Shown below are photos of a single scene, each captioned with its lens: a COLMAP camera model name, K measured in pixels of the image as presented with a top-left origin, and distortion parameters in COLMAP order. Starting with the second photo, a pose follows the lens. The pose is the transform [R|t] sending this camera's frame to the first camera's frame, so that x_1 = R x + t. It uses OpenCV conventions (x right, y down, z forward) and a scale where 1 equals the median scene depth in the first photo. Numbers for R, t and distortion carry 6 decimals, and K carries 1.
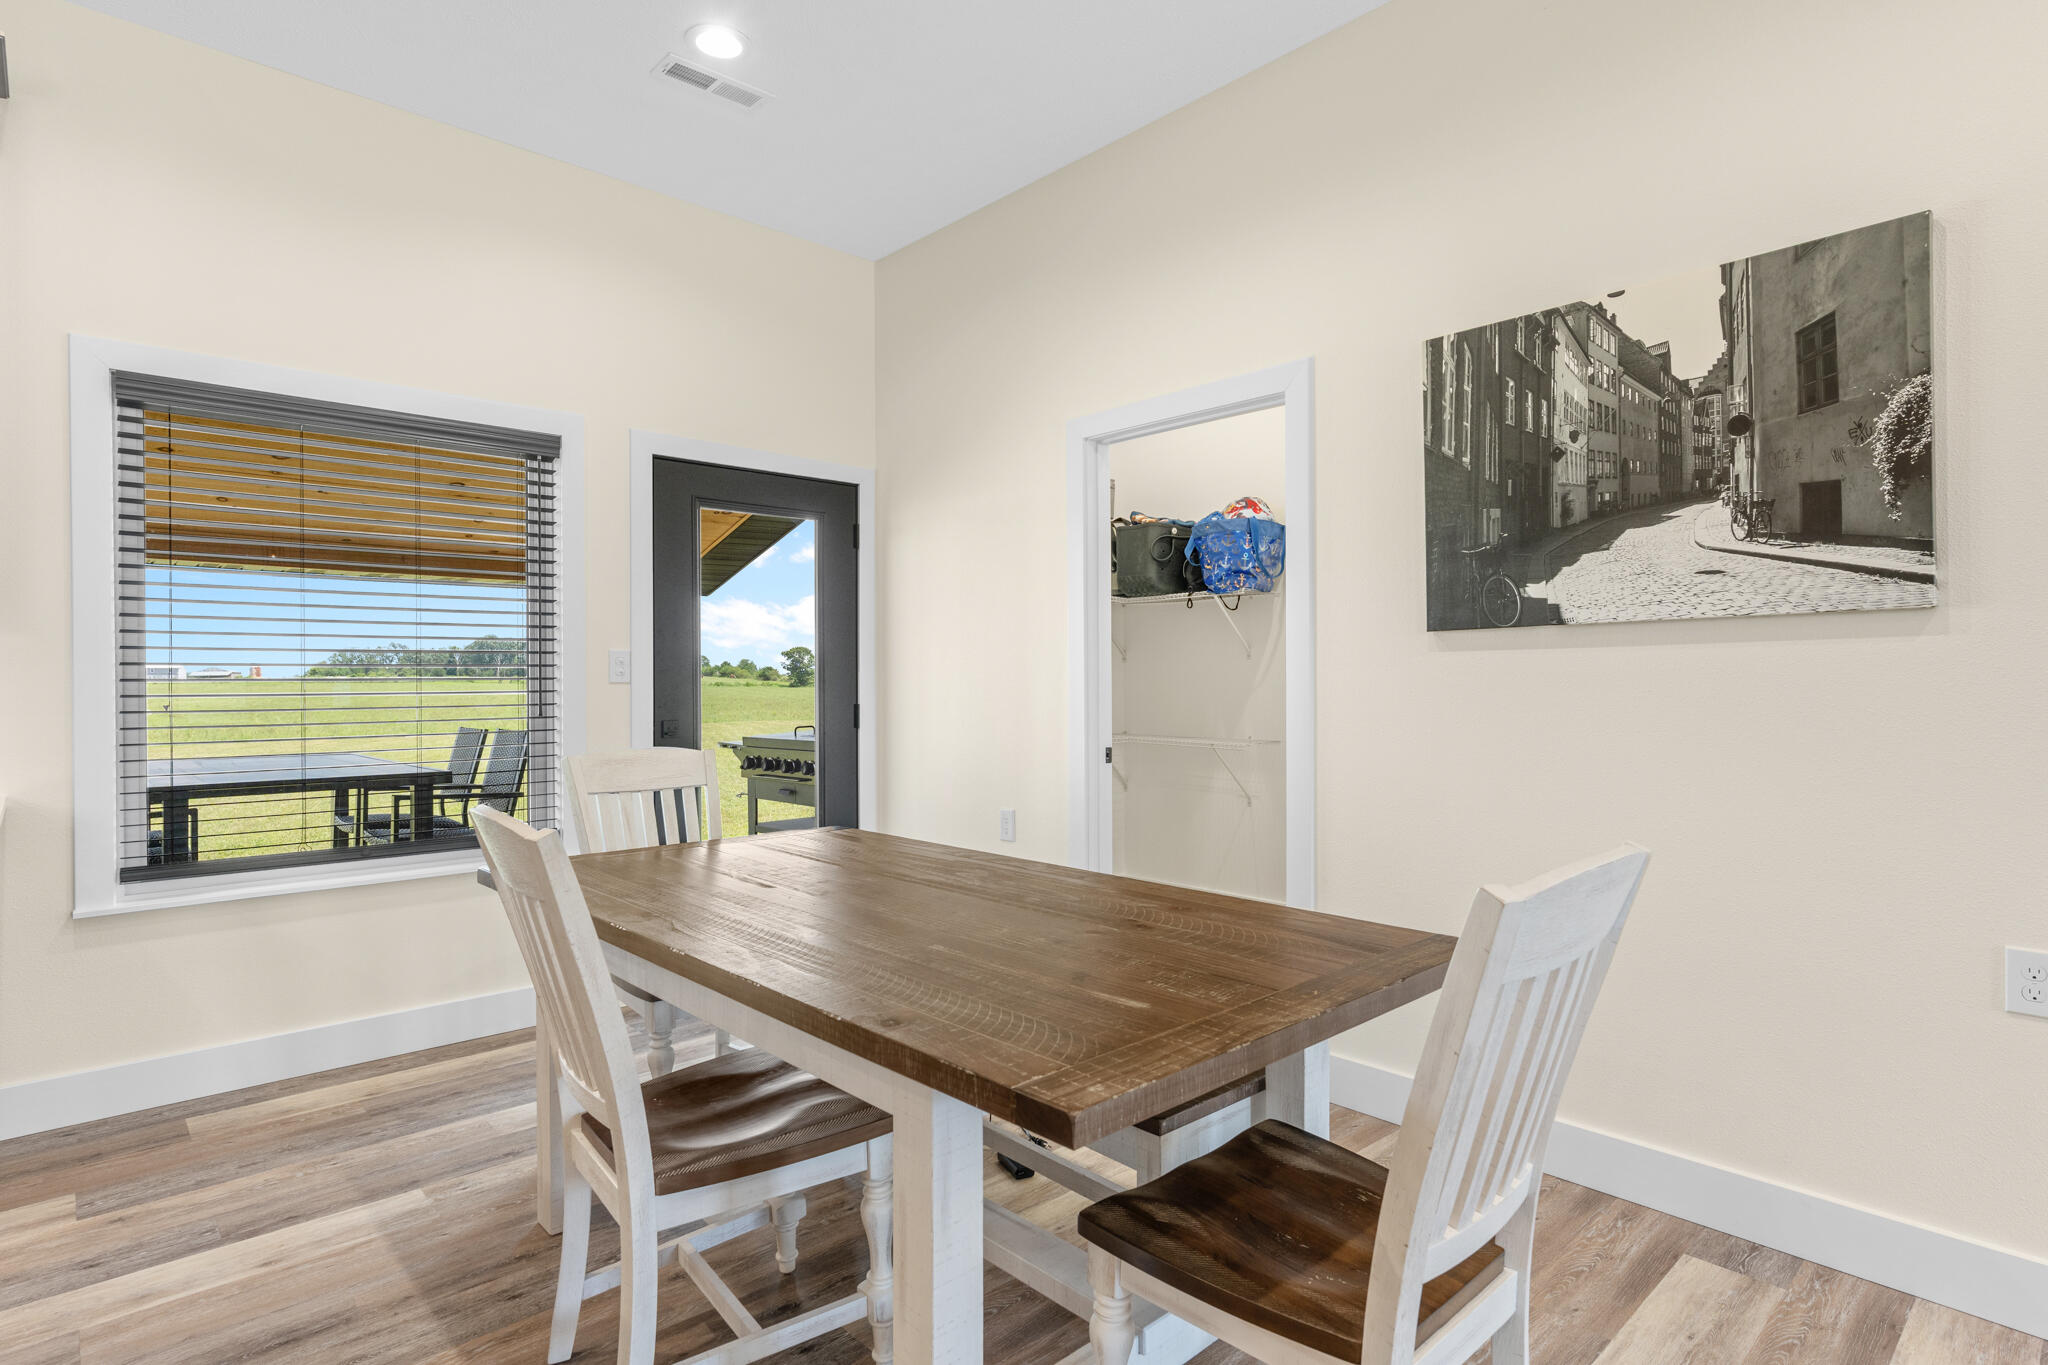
lens RADIAL K [[1064.2, 0, 1013.4], [0, 1064.2, 682.9], [0, 0, 1]] dist [0.001481, 0.000904]
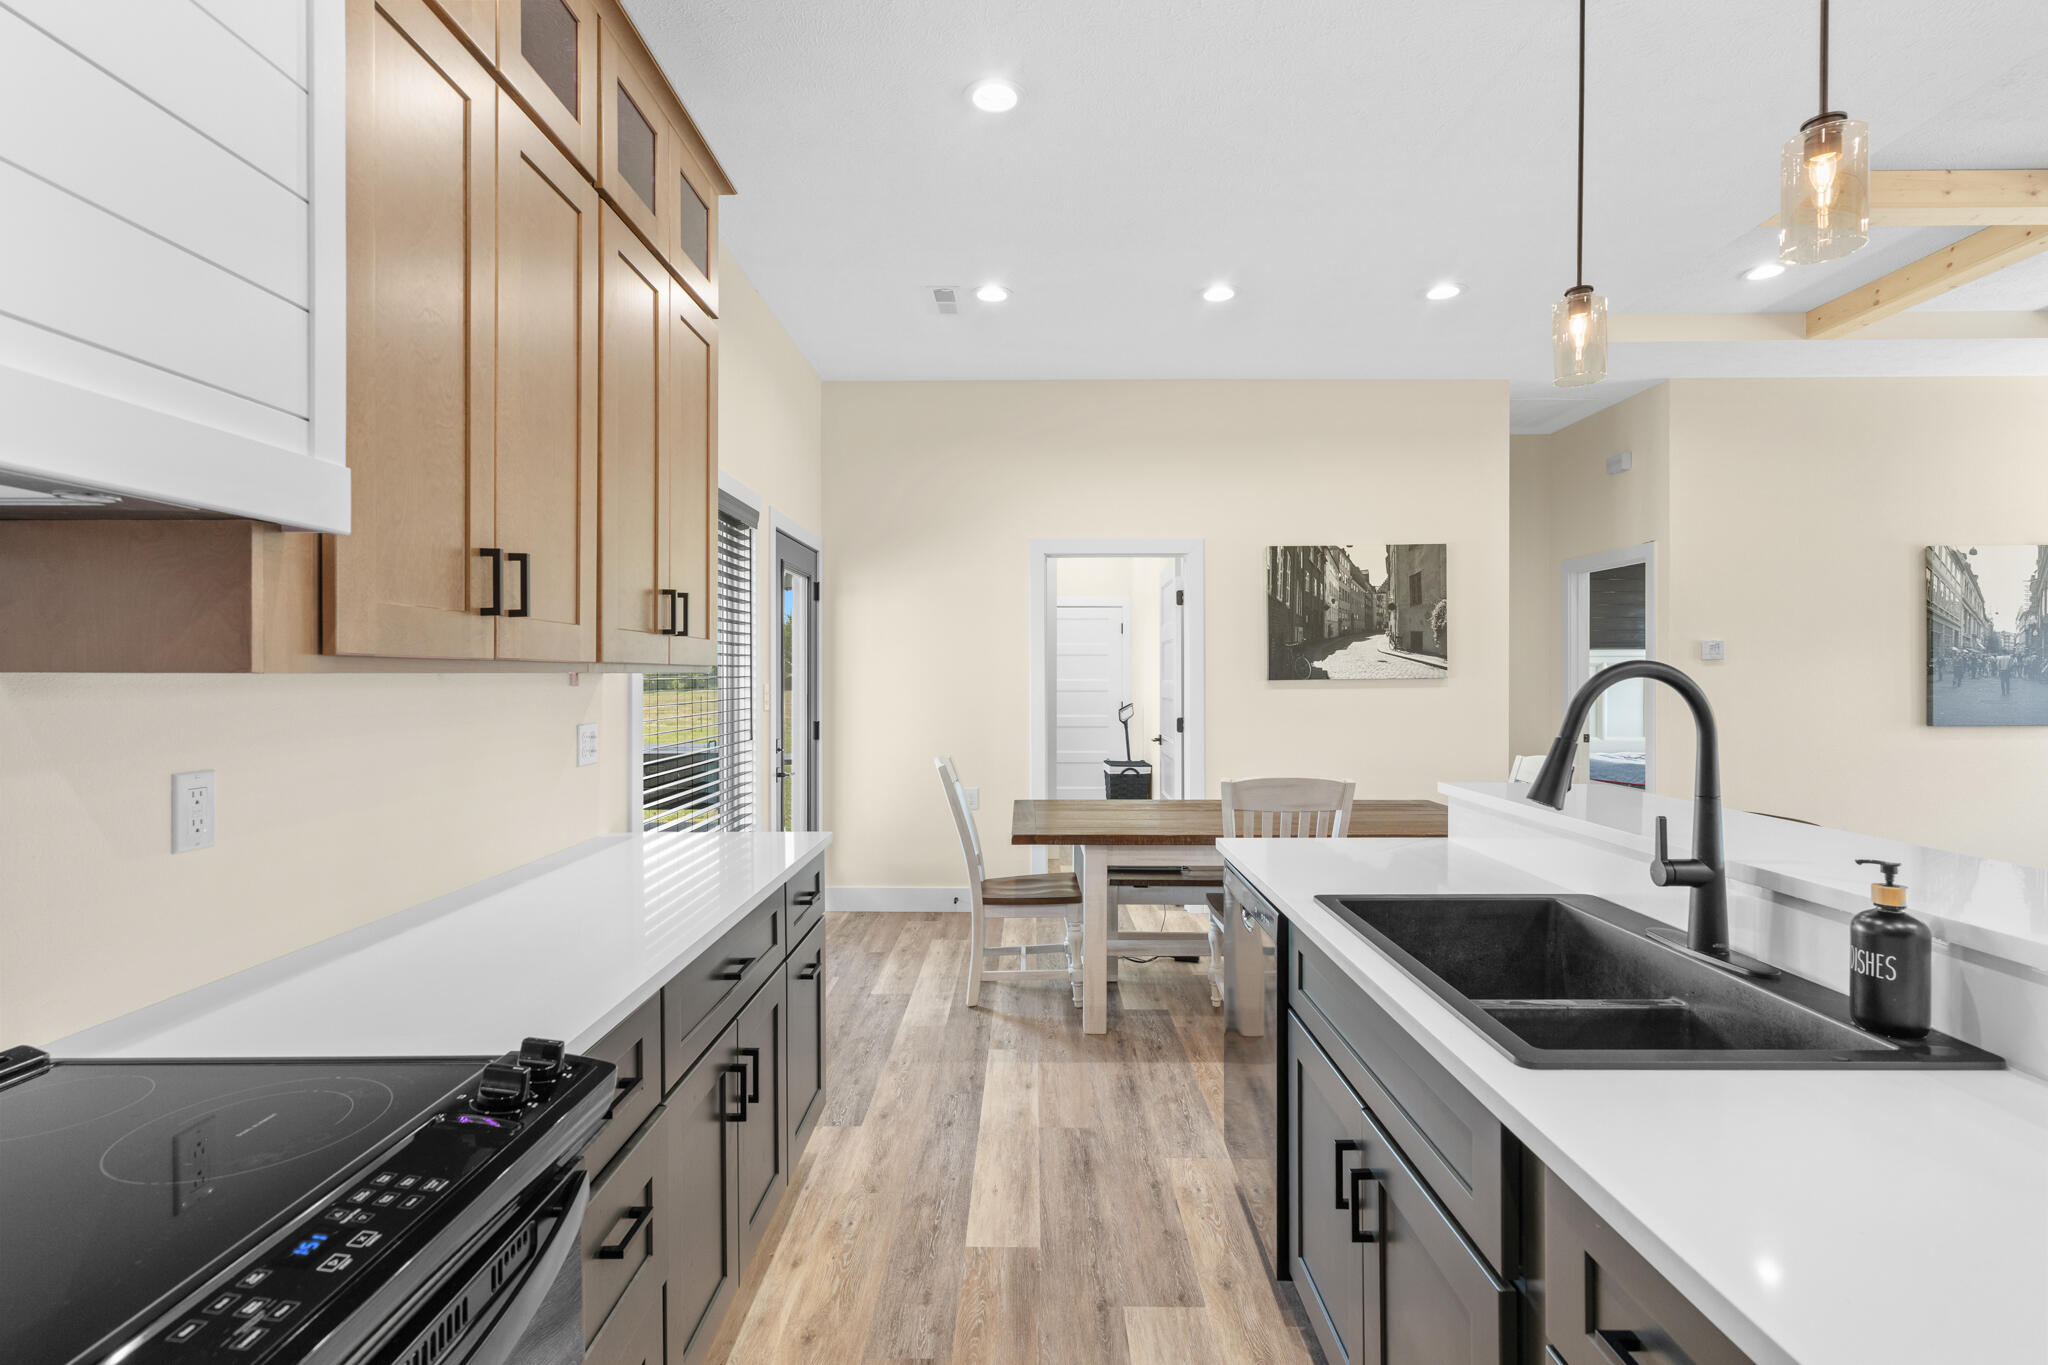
lens RADIAL K [[980.9, 0, 1030.6], [0, 980.9, 682.4], [0, 0, 1]] dist [0.003294, 0.000204]
pose [[0.677205, -0.003609, 0.735785, -1.554537], [0.002414, 0.999993, 0.002683, -0.055355], [-0.735790, -0.000041, 0.677210, 0.004060]]
